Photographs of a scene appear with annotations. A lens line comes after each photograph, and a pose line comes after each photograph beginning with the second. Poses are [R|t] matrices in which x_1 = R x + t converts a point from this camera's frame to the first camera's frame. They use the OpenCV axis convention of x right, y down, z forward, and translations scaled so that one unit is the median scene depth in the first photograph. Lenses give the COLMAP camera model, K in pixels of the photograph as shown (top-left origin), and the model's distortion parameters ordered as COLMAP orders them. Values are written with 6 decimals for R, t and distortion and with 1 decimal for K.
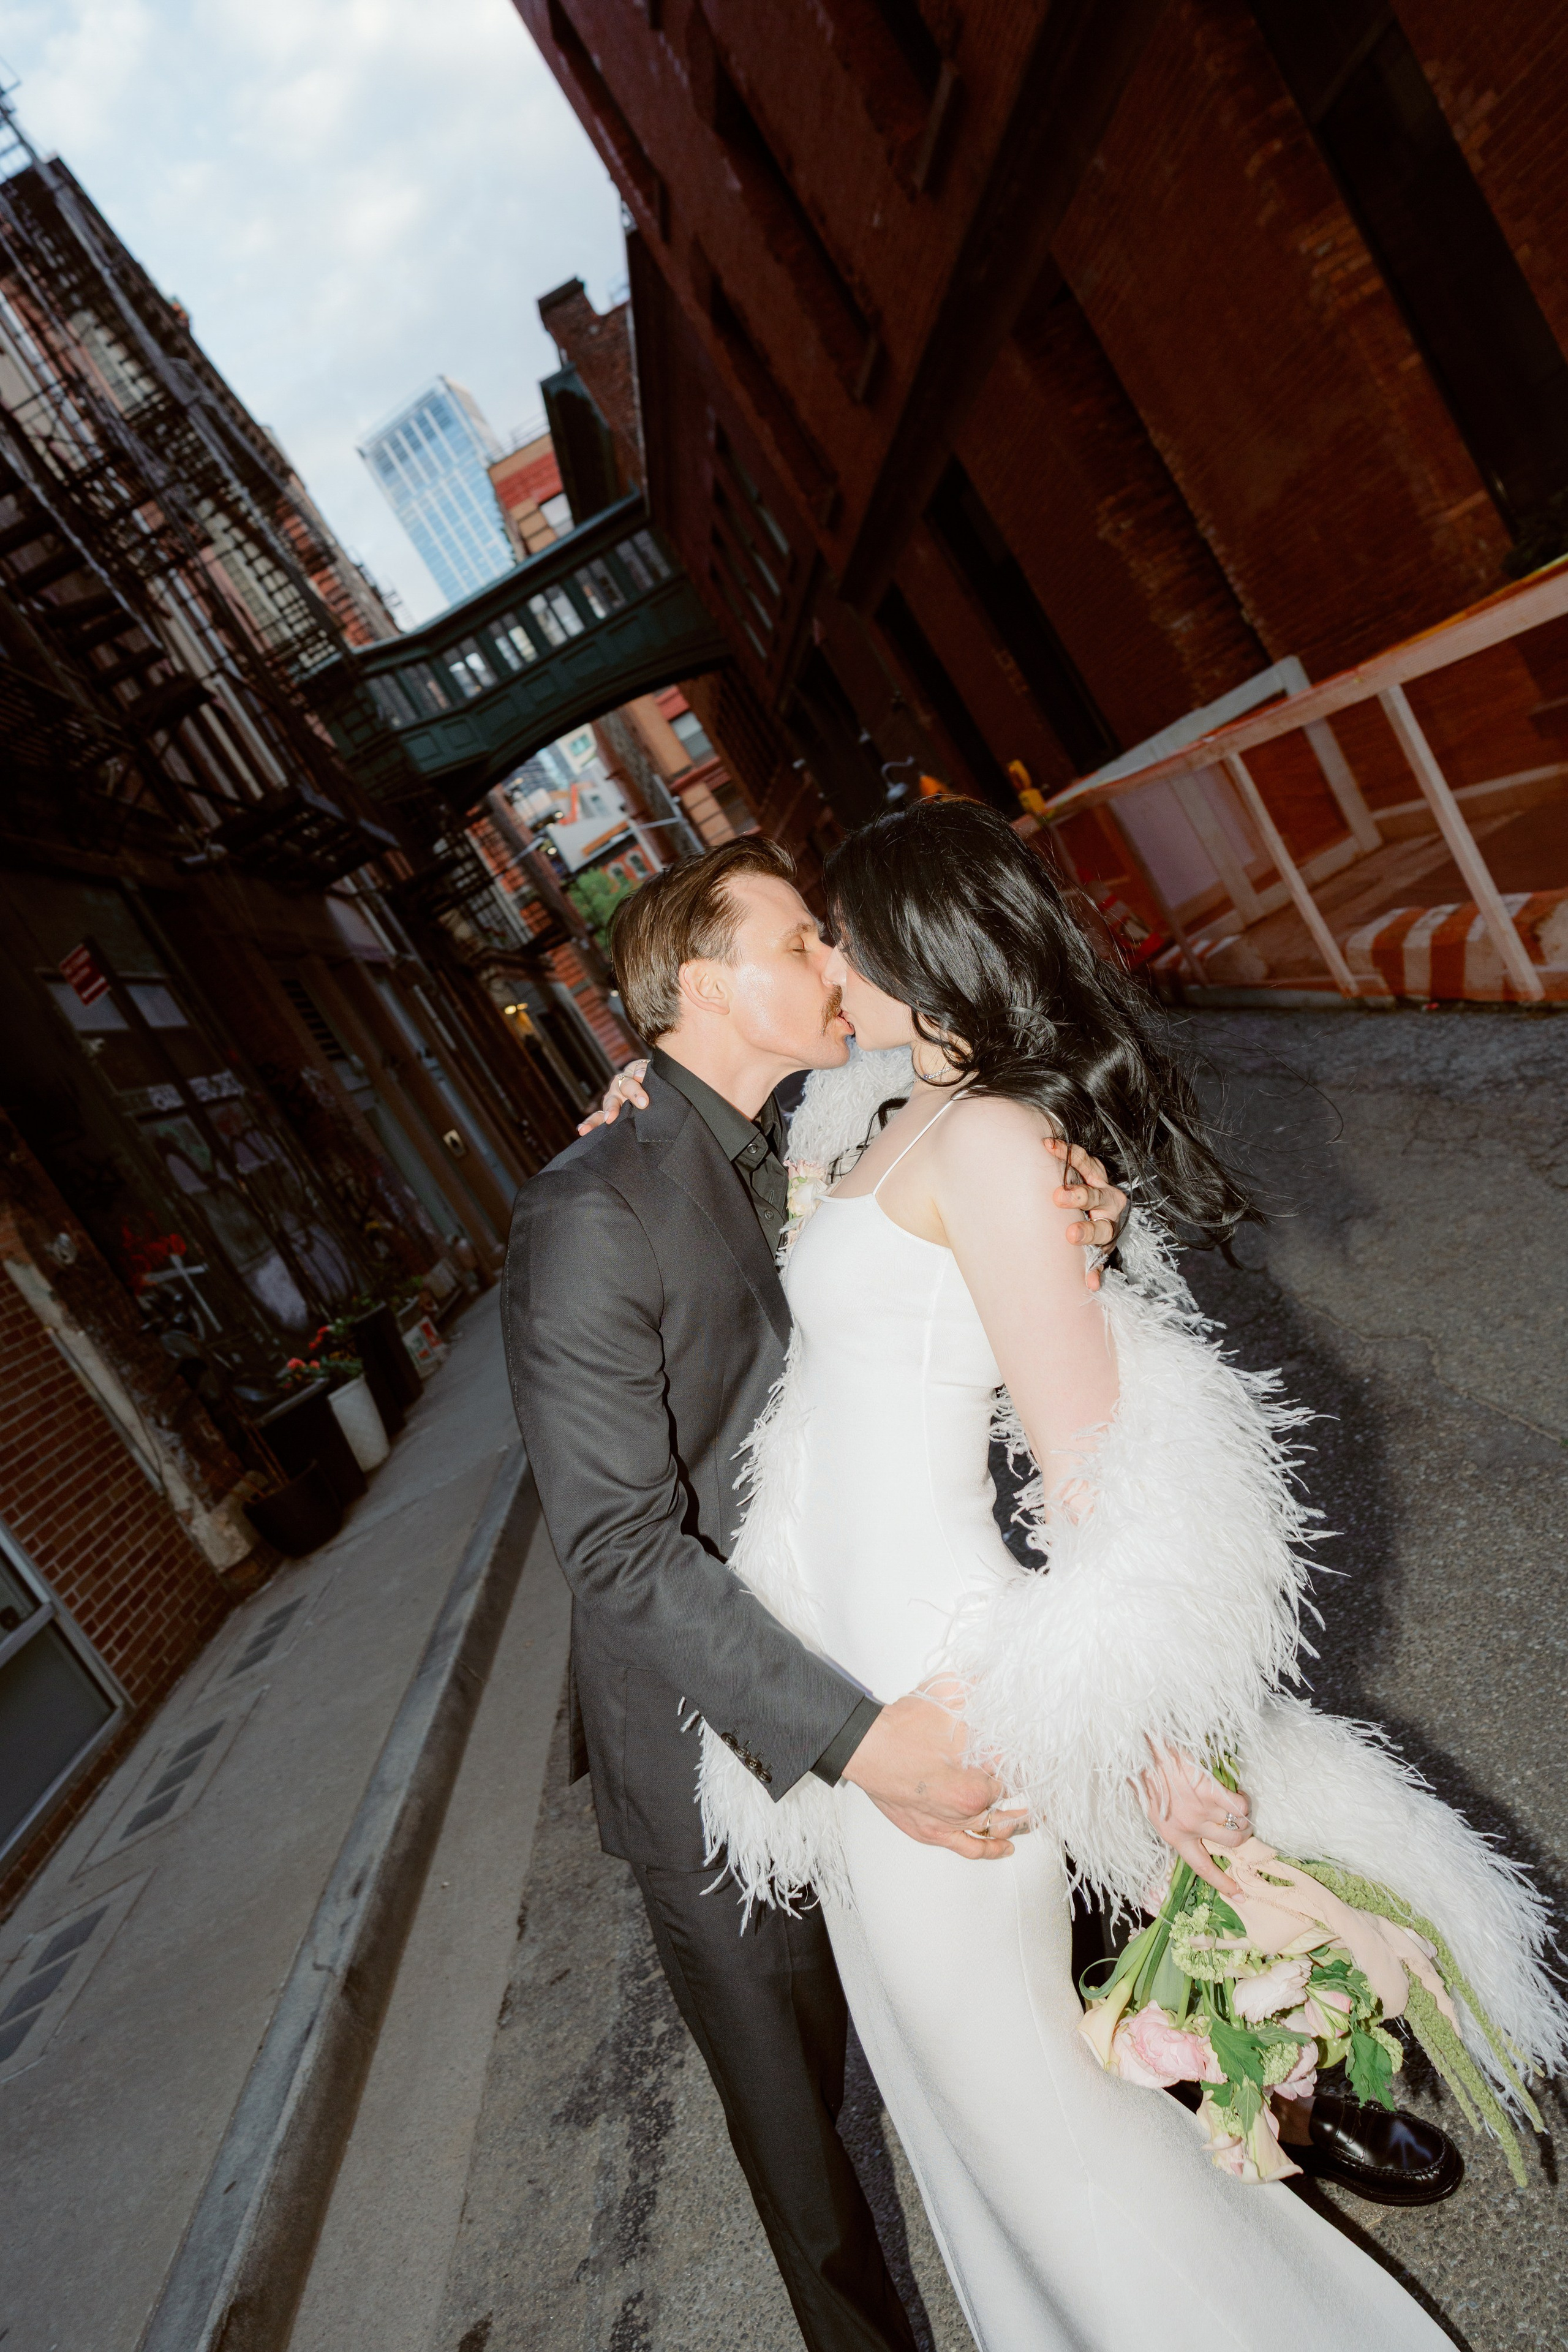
lens RADIAL K [[1555.6, 0, 781.3], [0, 1555.6, 1193.7], [0, 0, 1]] dist [-0.002196, 0.002221]
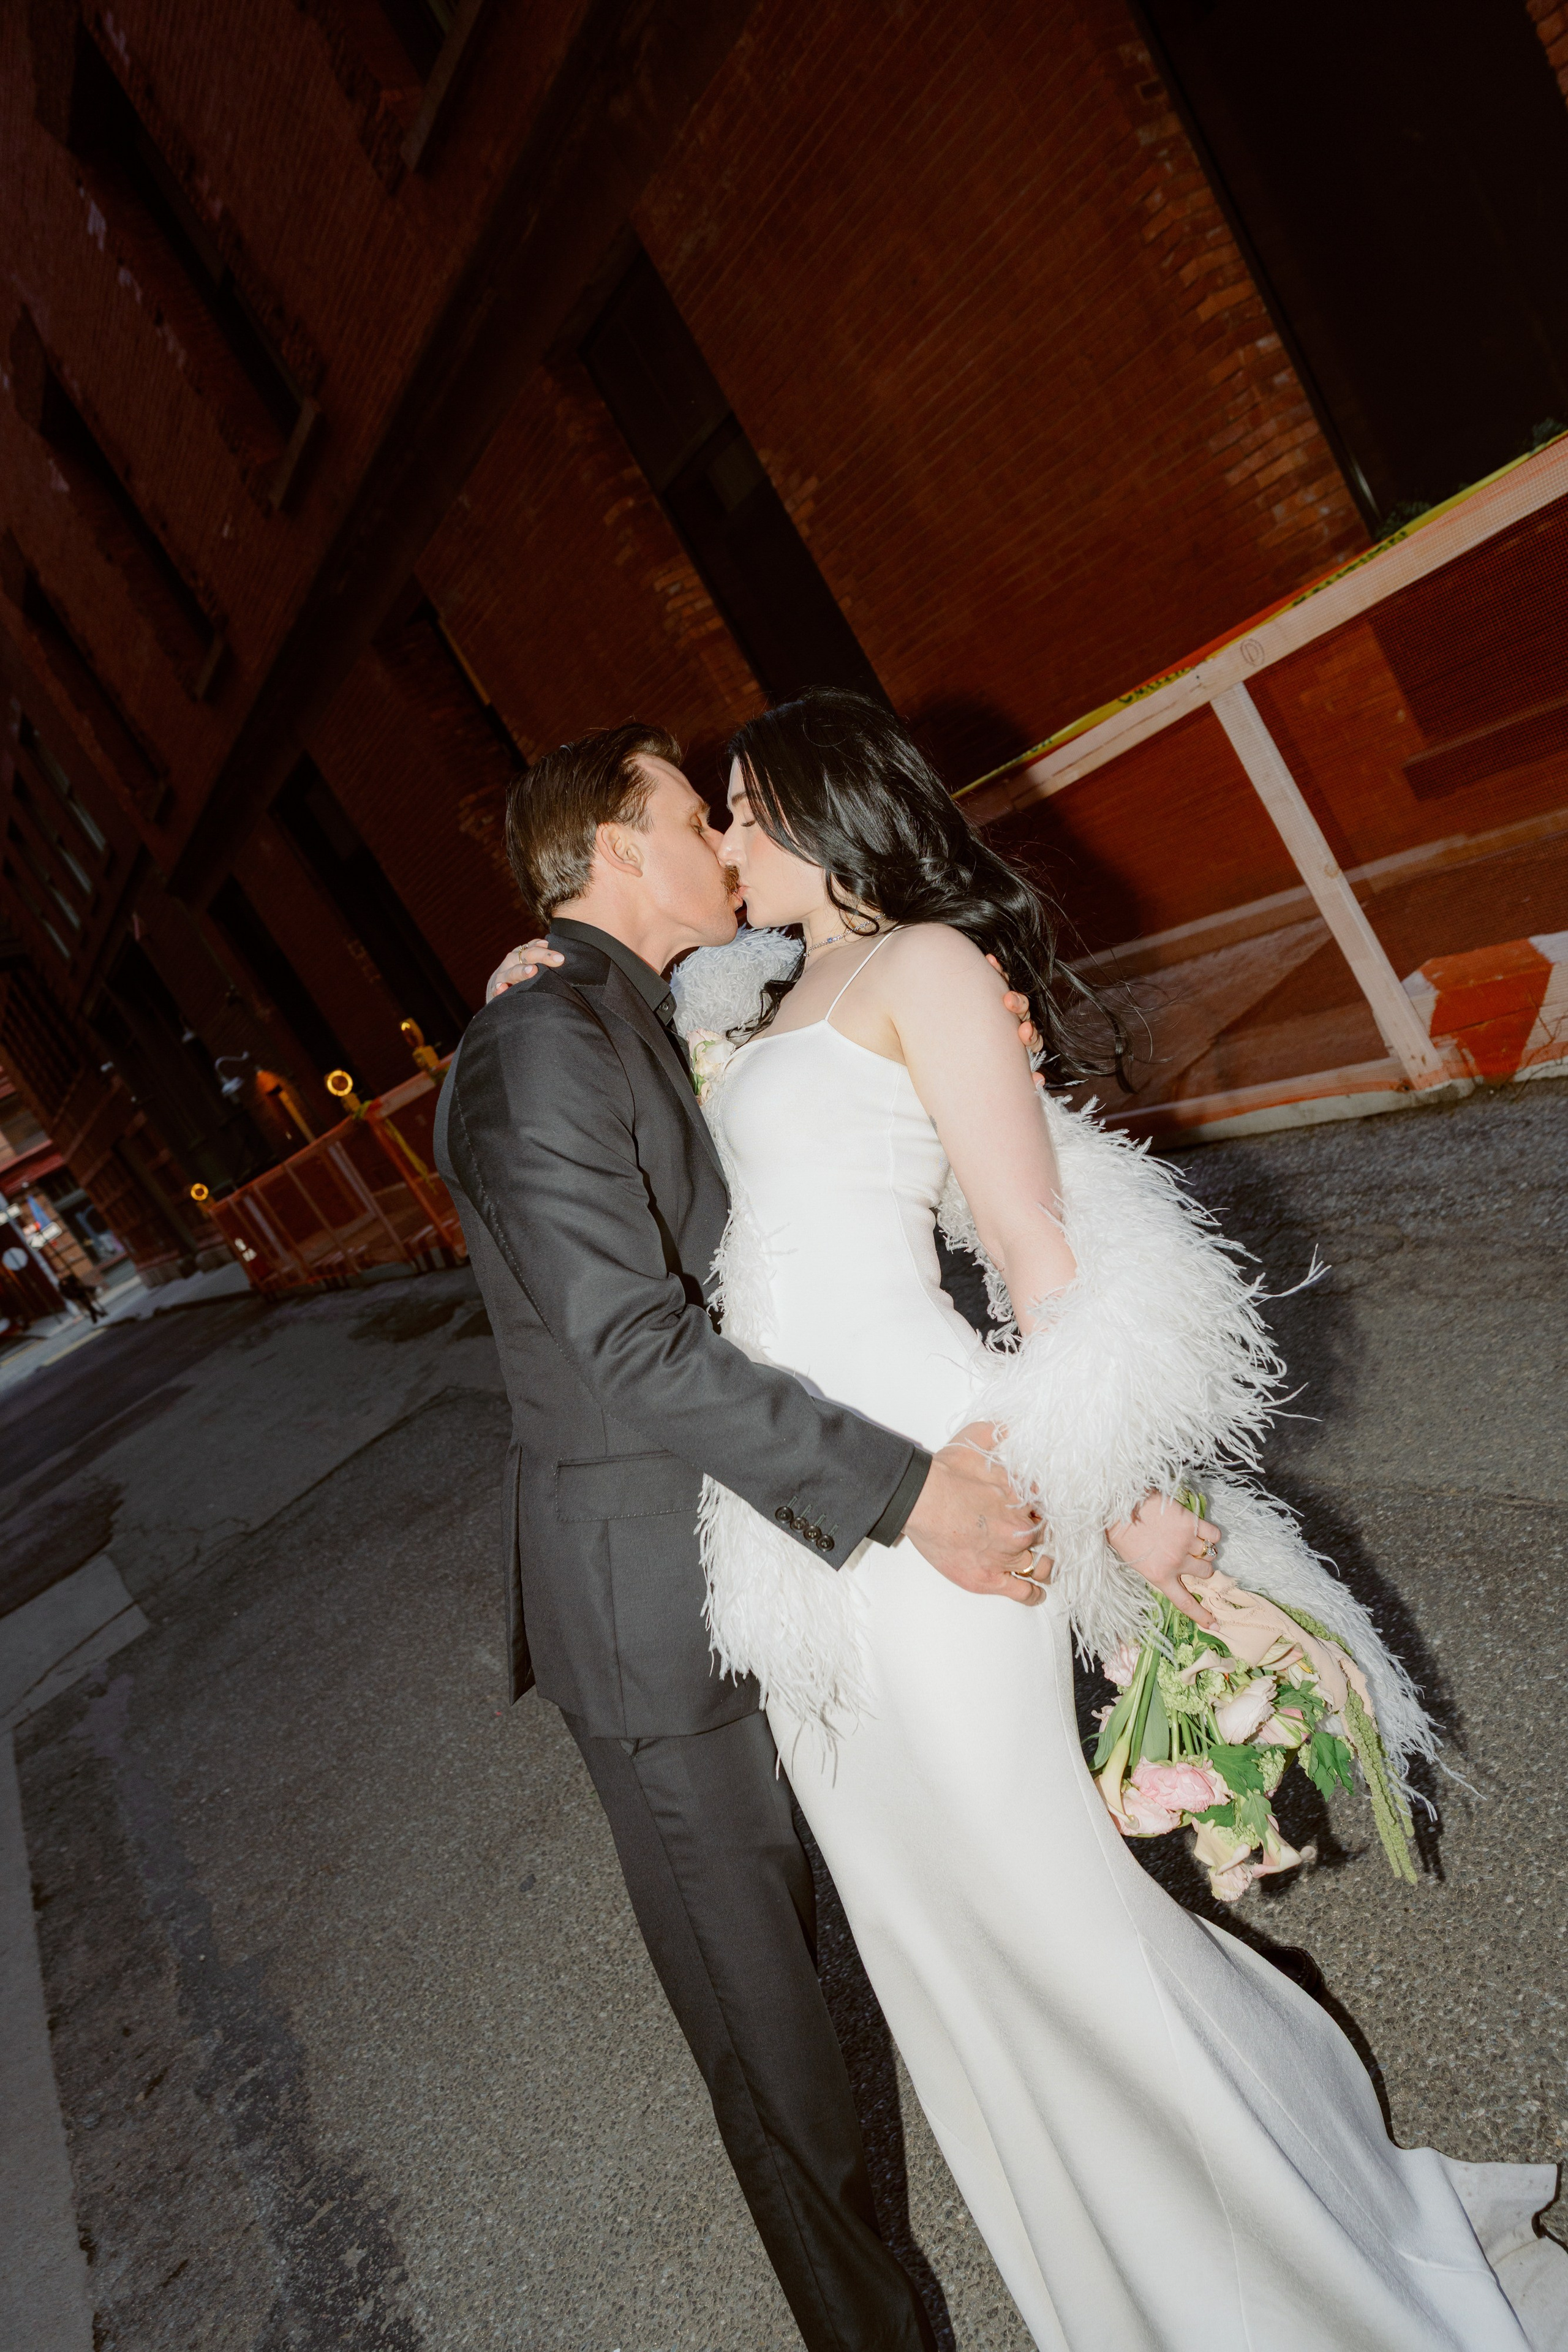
lens RADIAL K [[1555.6, 0, 785.8], [0, 1555.6, 1191.5], [0, 0, 1]] dist [-0.002196, 0.002221]
pose [[0.904648, -0.016218, 0.425850, -0.056202], [0.103554, 0.977691, -0.182750, 0.040968], [-0.413386, 0.209423, 0.886146, 0.013298]]
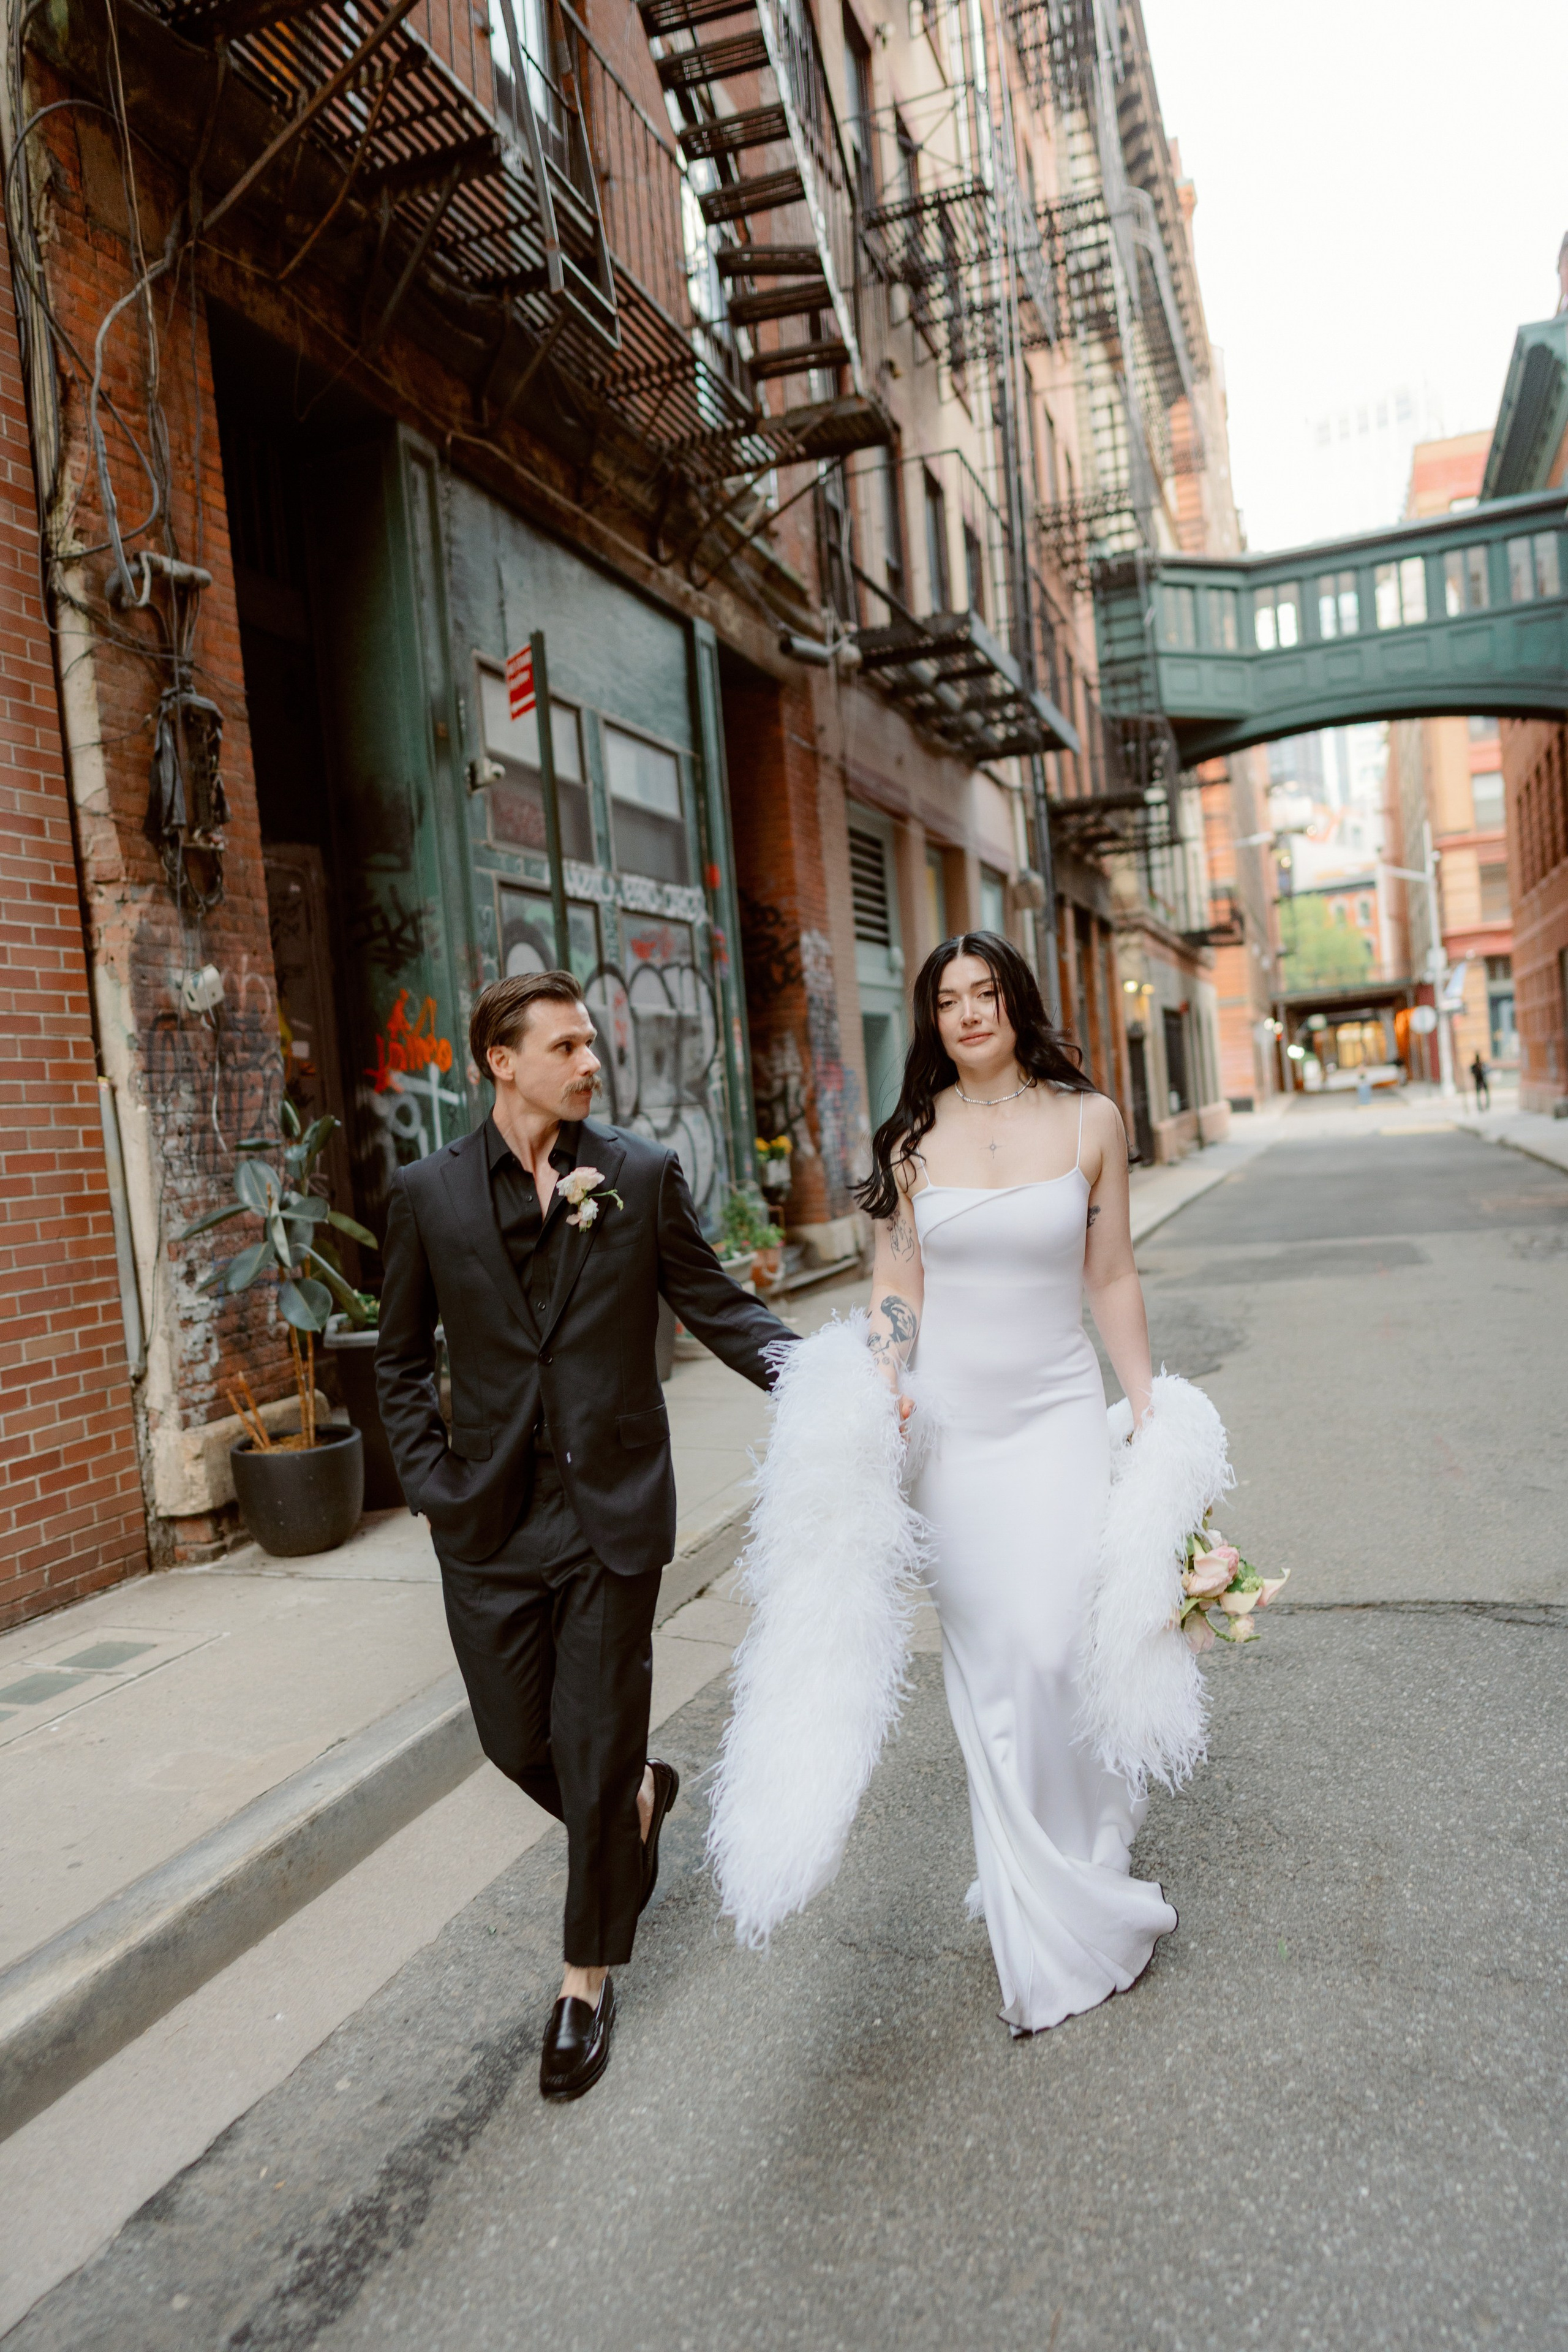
lens RADIAL K [[1555.6, 0, 789.1], [0, 1555.6, 1186.6], [0, 0, 1]] dist [-0.002196, 0.002221]
pose [[0.826323, 0.460364, -0.324430, 0.012707], [-0.453628, 0.885444, 0.101047, -0.052928], [0.333783, 0.063673, 0.940497, 0.316455]]
